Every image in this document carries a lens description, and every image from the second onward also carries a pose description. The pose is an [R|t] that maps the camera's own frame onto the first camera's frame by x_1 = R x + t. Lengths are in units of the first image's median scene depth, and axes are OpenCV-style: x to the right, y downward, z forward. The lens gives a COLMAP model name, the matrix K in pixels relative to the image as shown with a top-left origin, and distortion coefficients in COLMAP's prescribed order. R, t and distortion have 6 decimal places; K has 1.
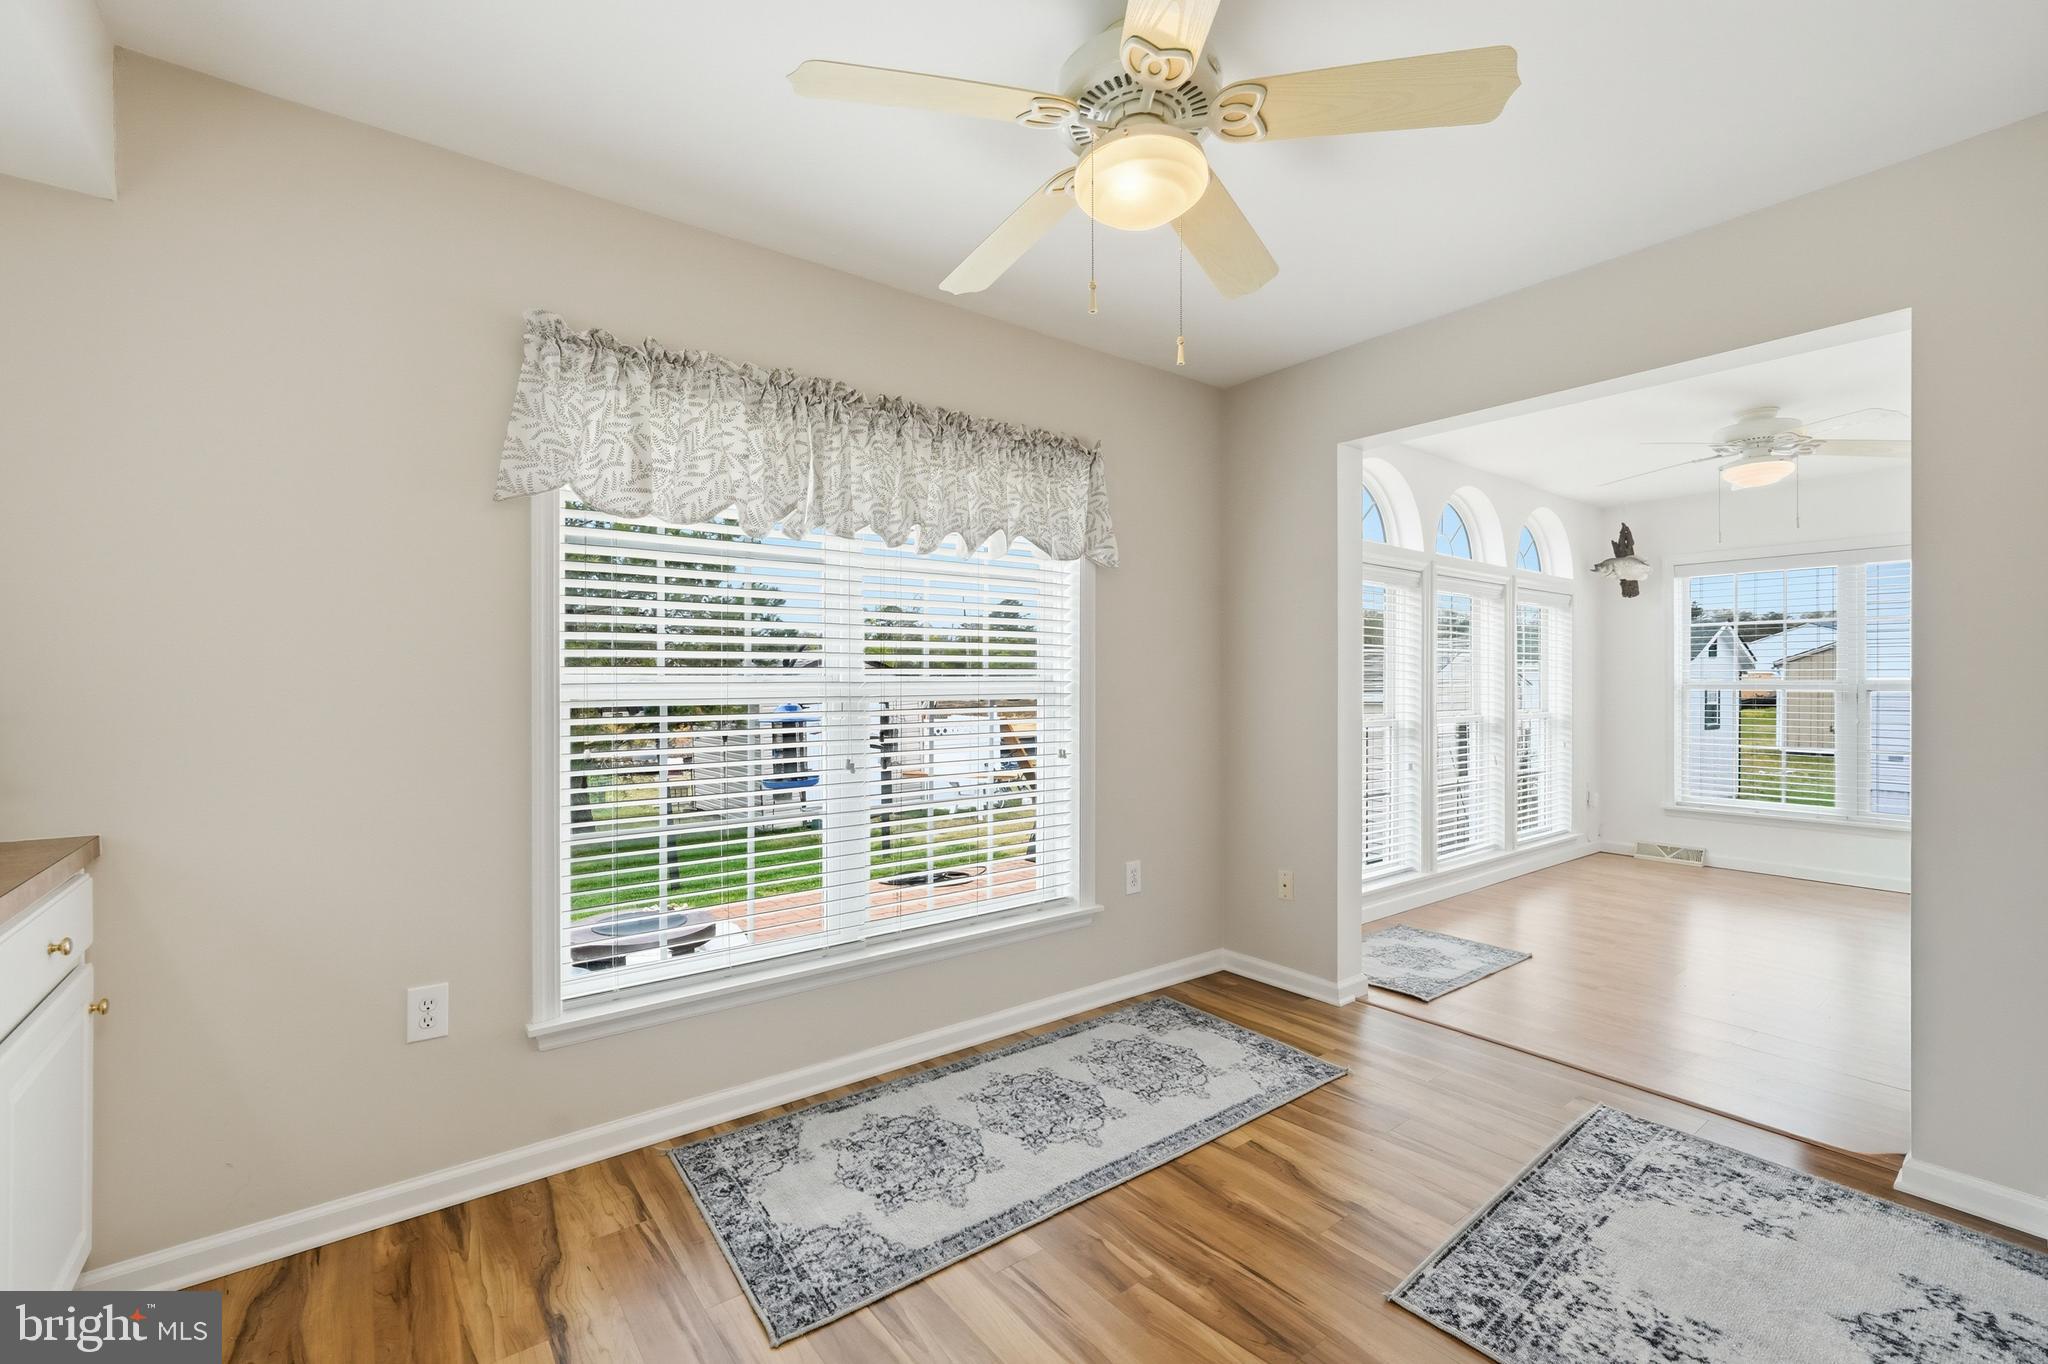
lens RADIAL K [[897.4, 0, 1024.0], [0, 897.4, 682.0], [0, 0, 1]] dist [0.000538, 0.000261]
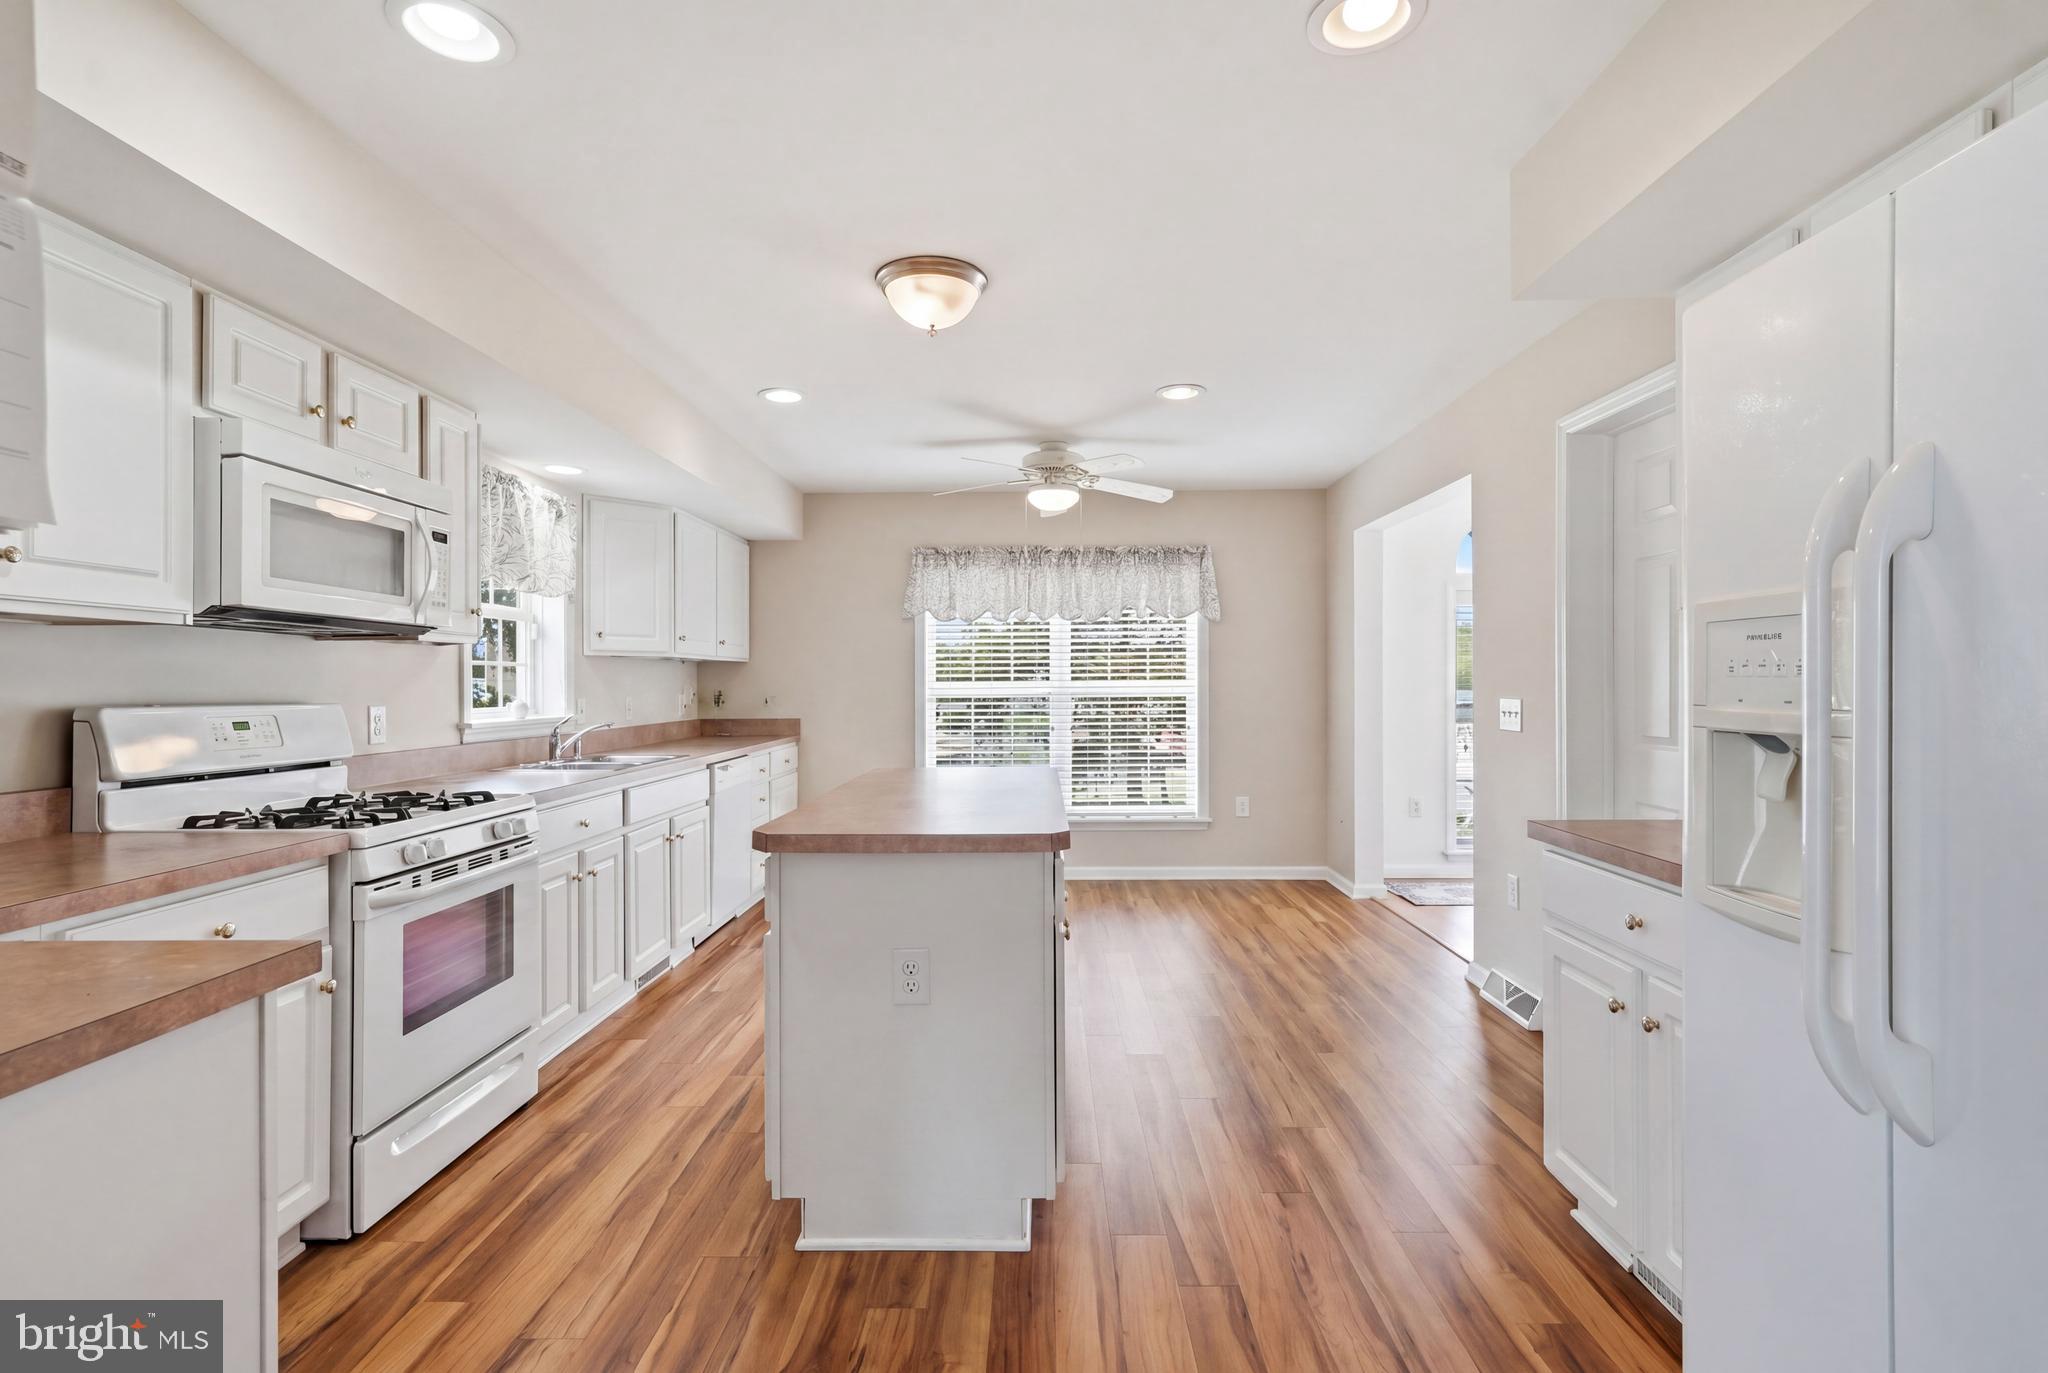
lens RADIAL K [[897.4, 0, 1024.0], [0, 897.4, 686.5], [0, 0, 1]] dist [0.000538, 0.000261]
pose [[0.779559, 0.005859, -0.626302, 0.899876], [0.001535, 0.999935, 0.011266, -0.021412], [0.626327, -0.009744, 0.779499, -0.562292]]
